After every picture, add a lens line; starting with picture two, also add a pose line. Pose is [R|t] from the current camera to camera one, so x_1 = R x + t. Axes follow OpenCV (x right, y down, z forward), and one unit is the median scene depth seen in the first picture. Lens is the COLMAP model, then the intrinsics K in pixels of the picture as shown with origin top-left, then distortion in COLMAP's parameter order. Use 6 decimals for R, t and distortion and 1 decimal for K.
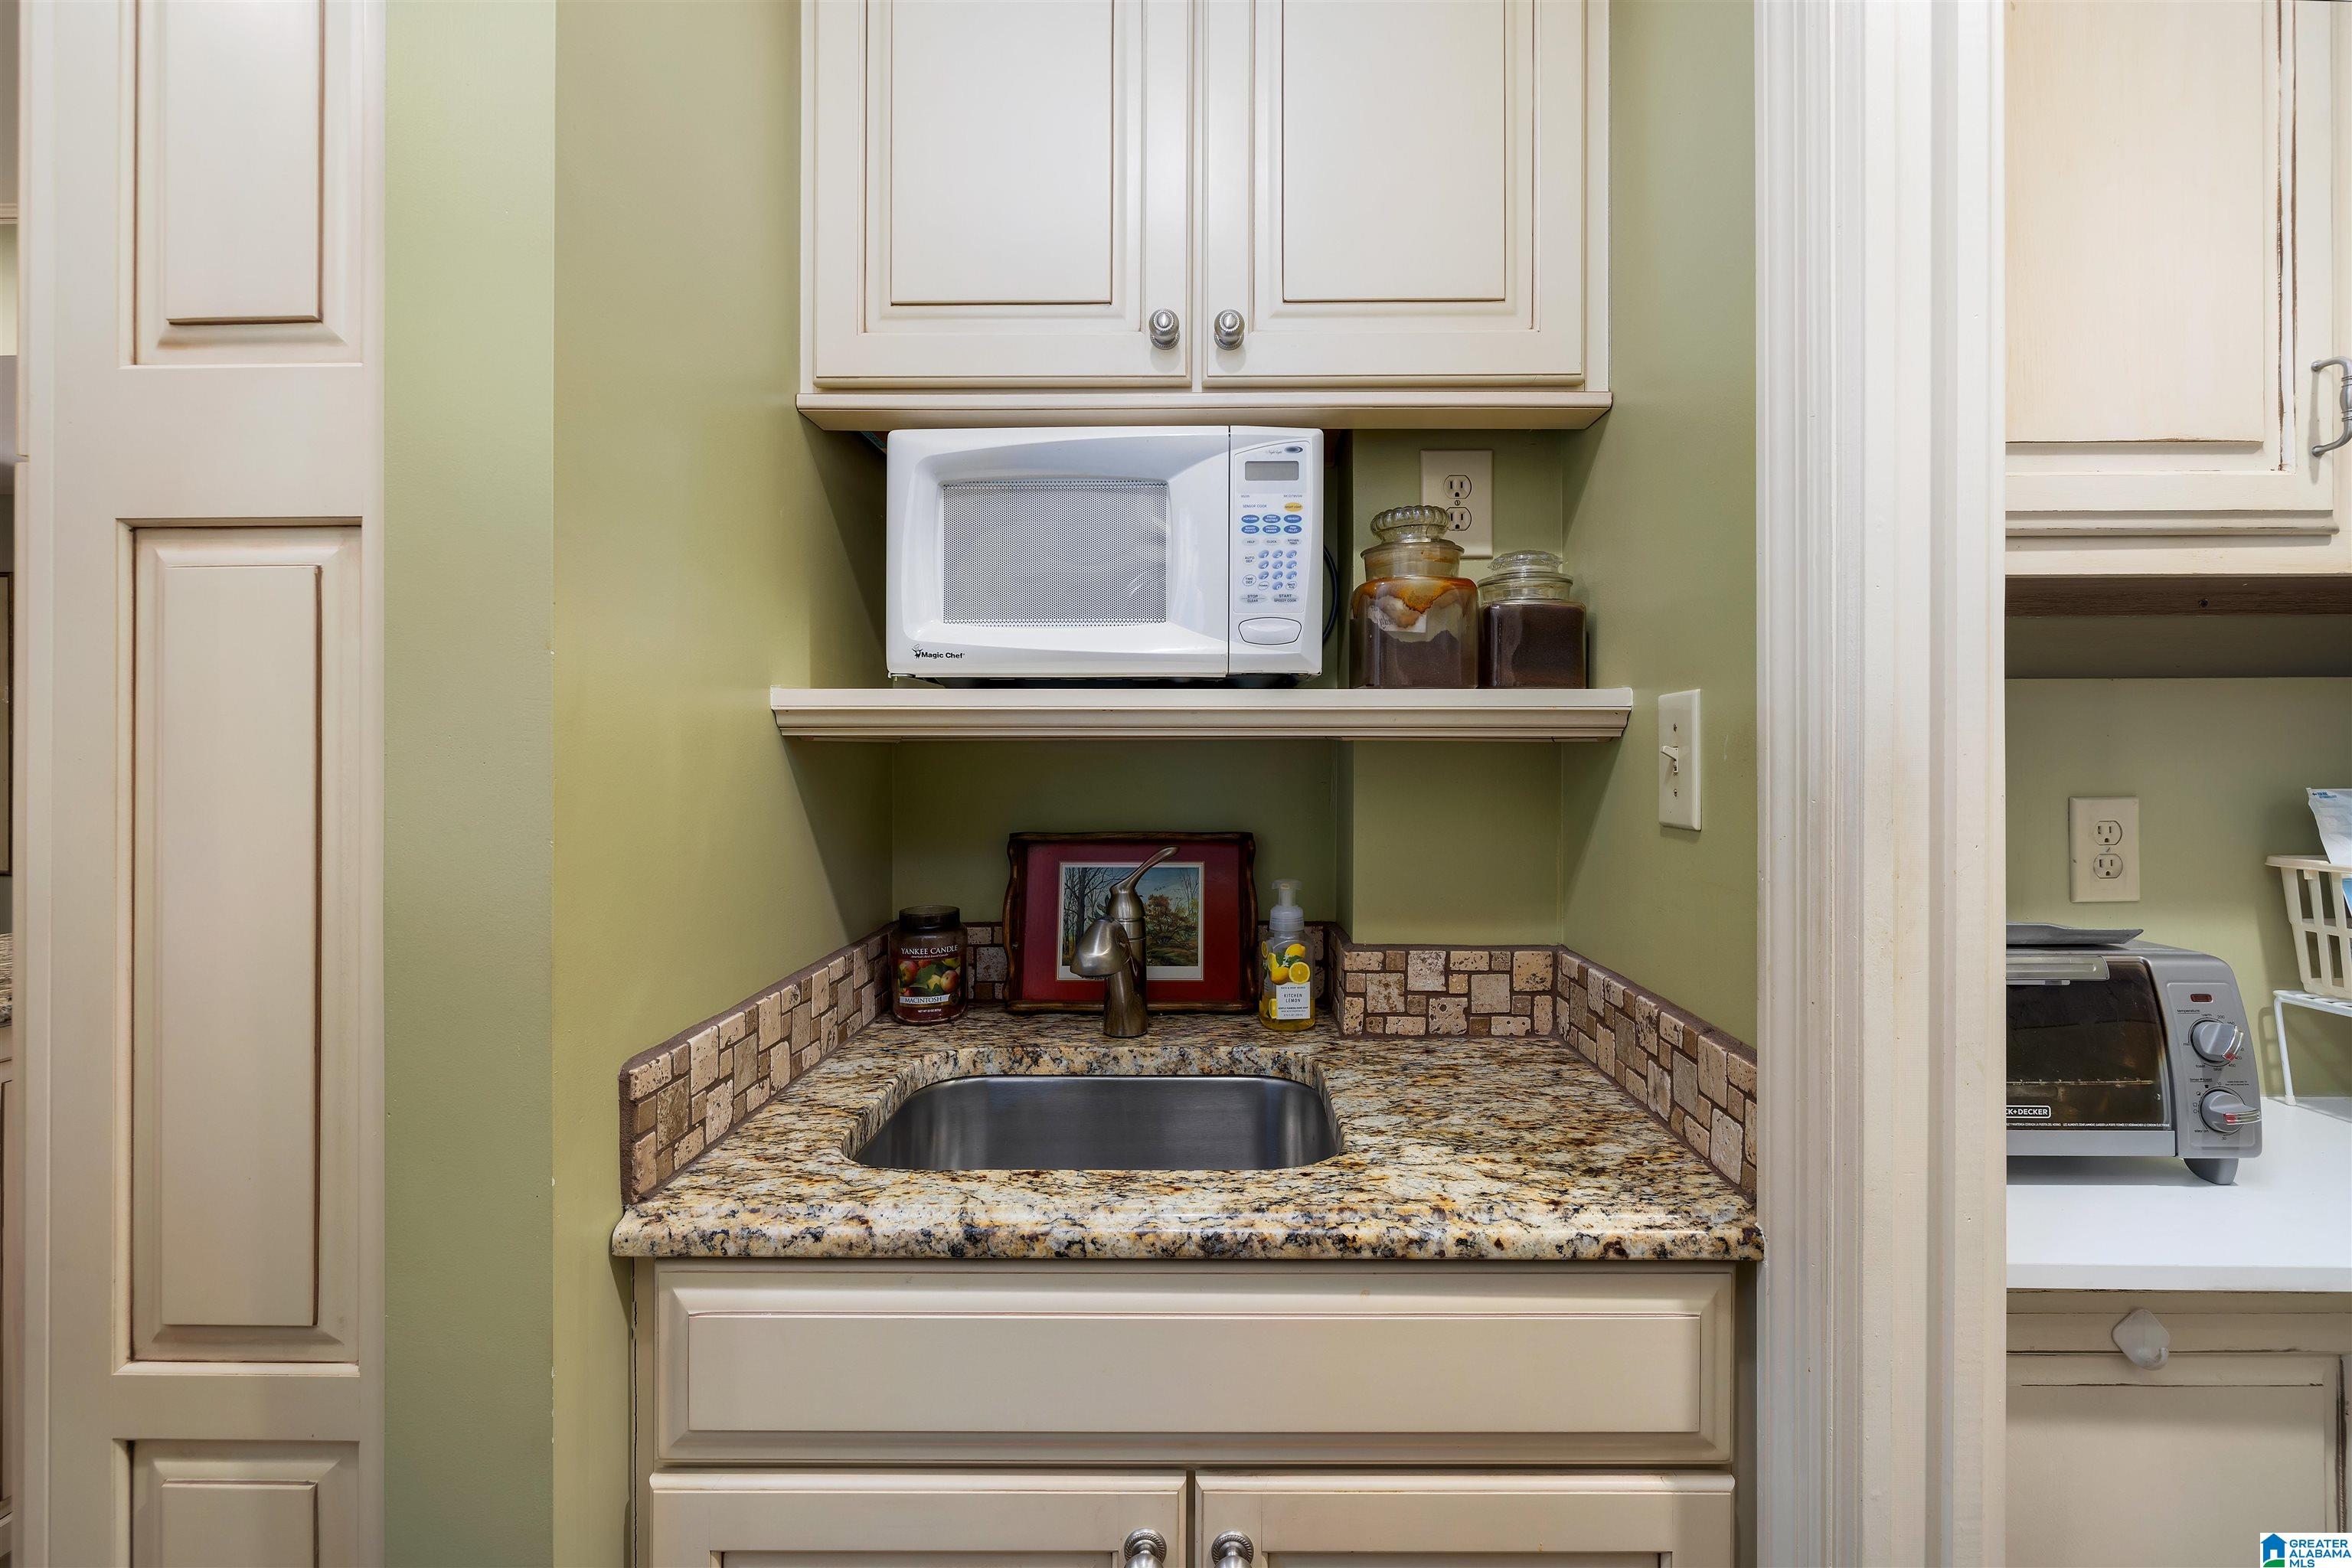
lens RADIAL K [[1028.3, 0, 1186.7], [0, 1028.3, 744.9], [0, 0, 1]] dist [-0.001356, 0.000078]
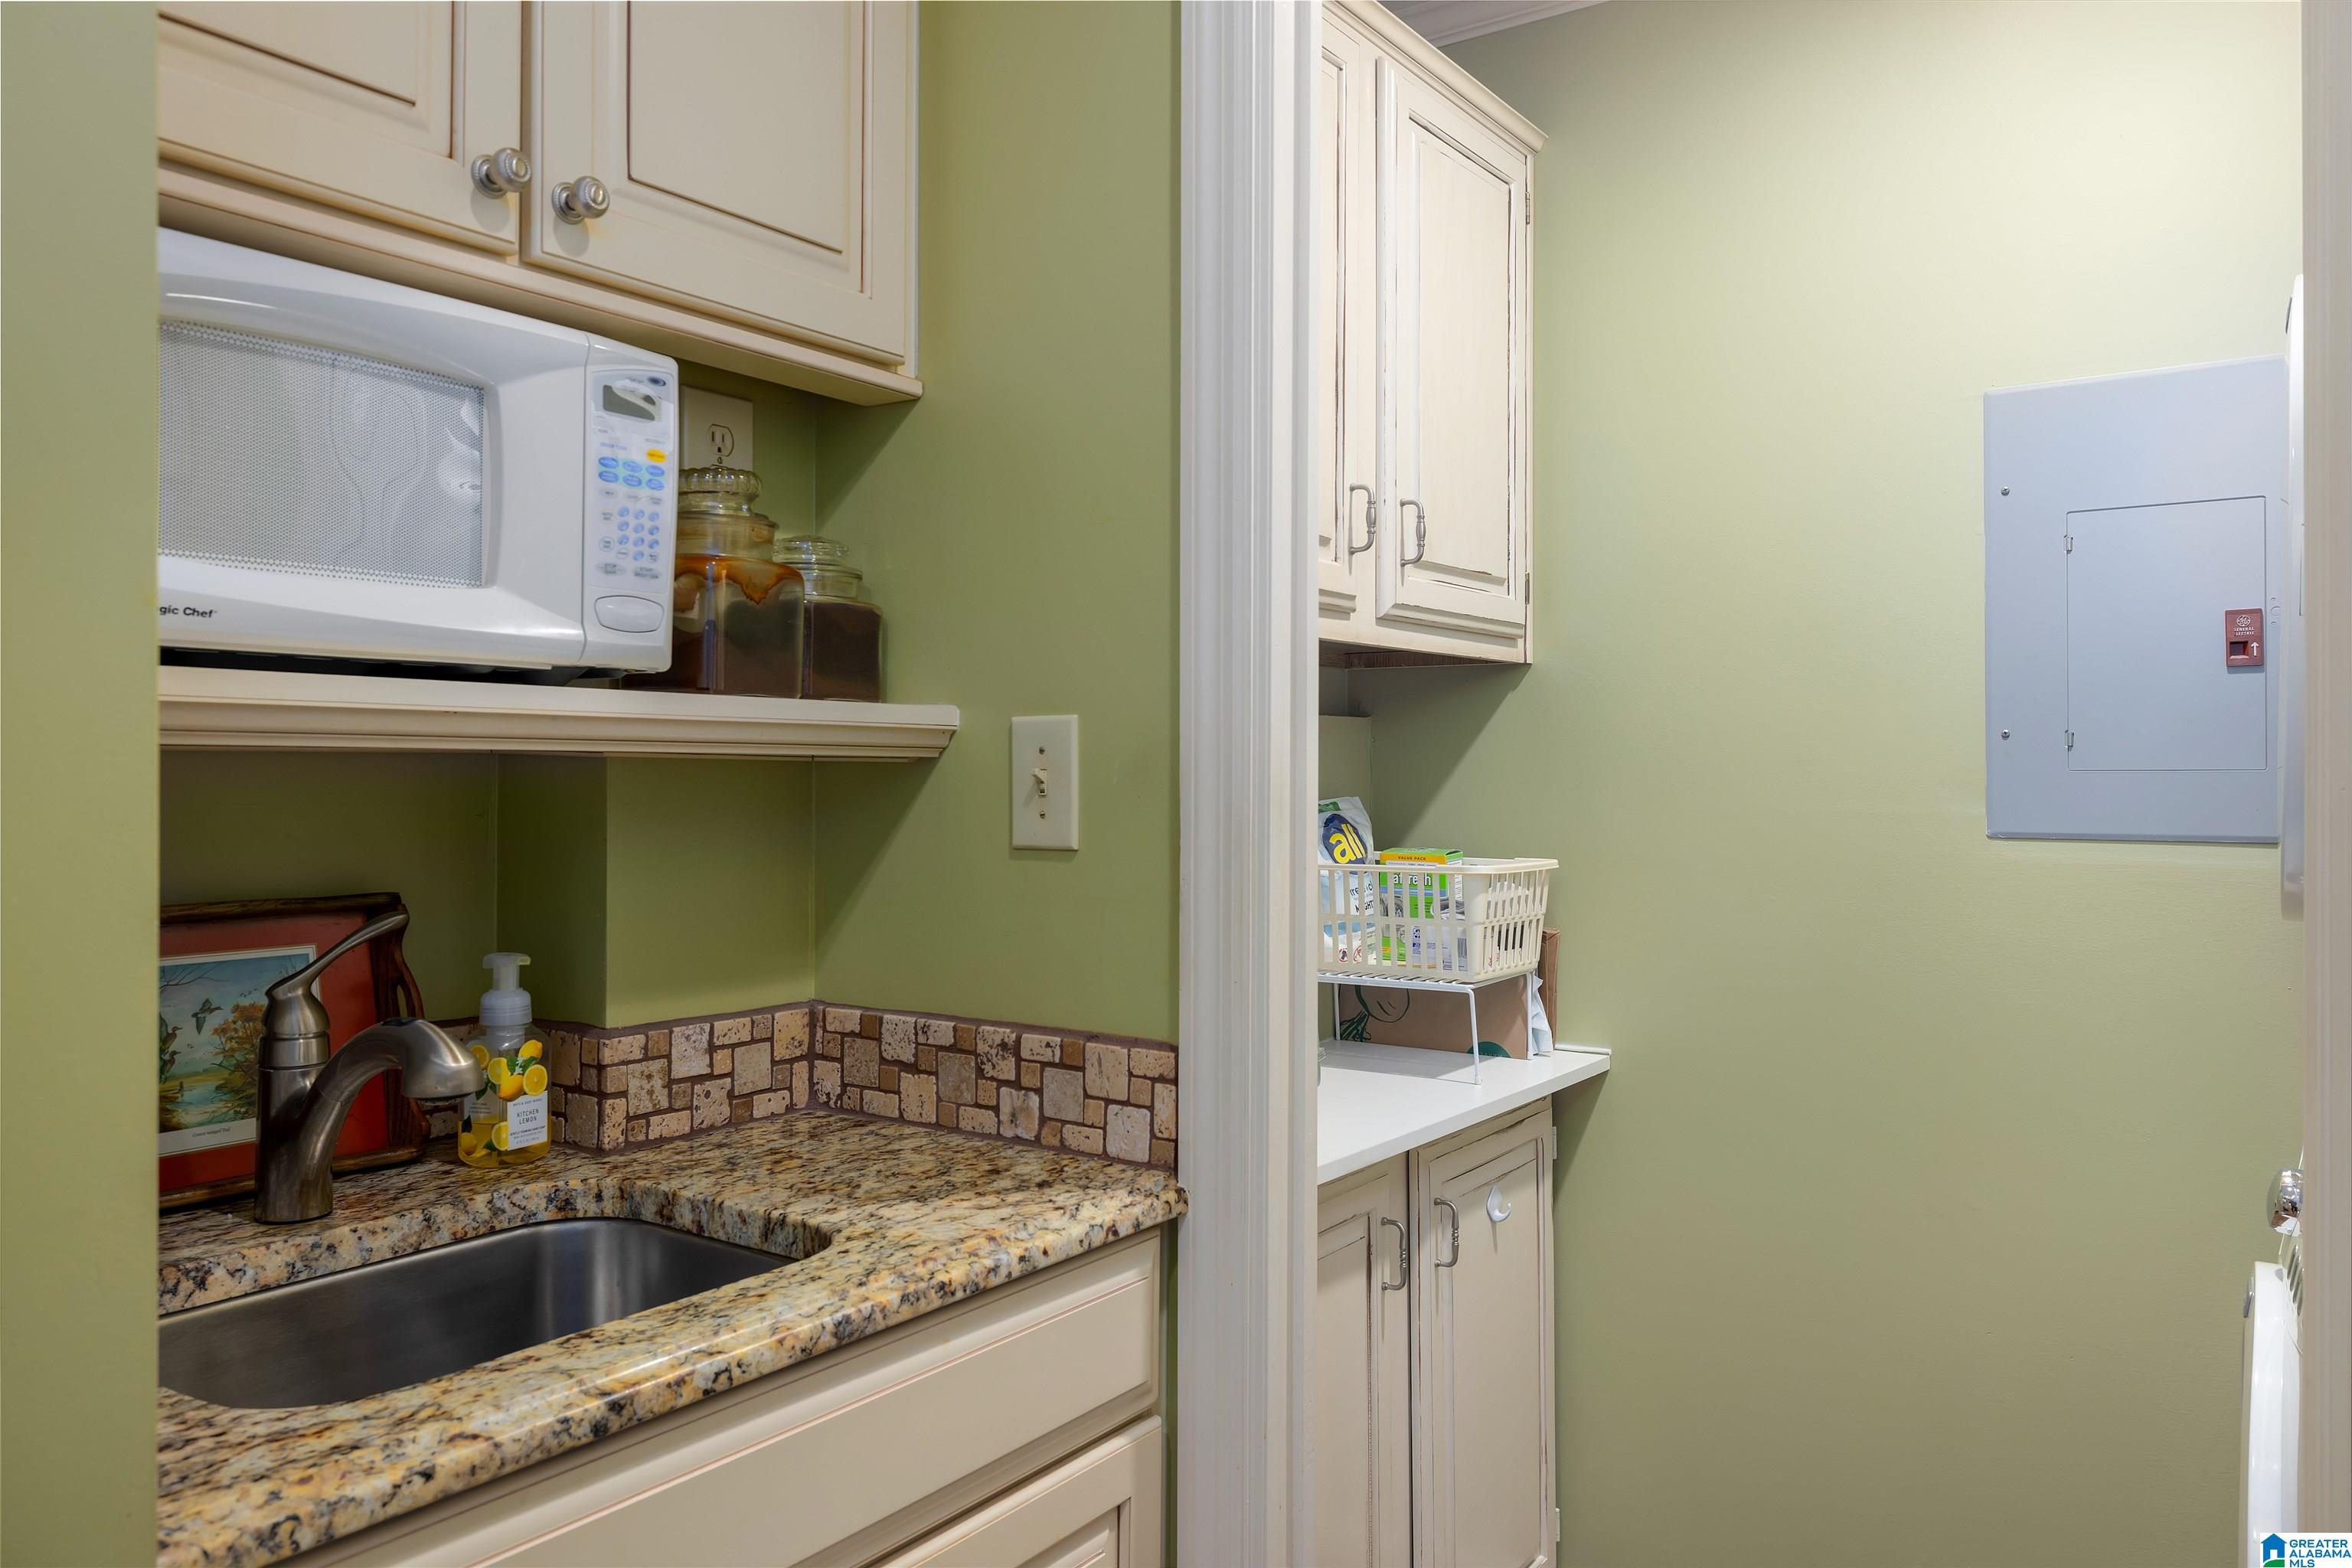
lens RADIAL K [[1687.9, 0, 1169.8], [0, 1687.9, 780.2], [0, 0, 1]] dist [-0.001783, 0.002786]
pose [[0.558370, -0.001227, 0.829591, -0.732285], [-0.007087, 0.999955, 0.006249, 0.001442], [-0.829562, -0.009368, 0.558336, -0.029481]]
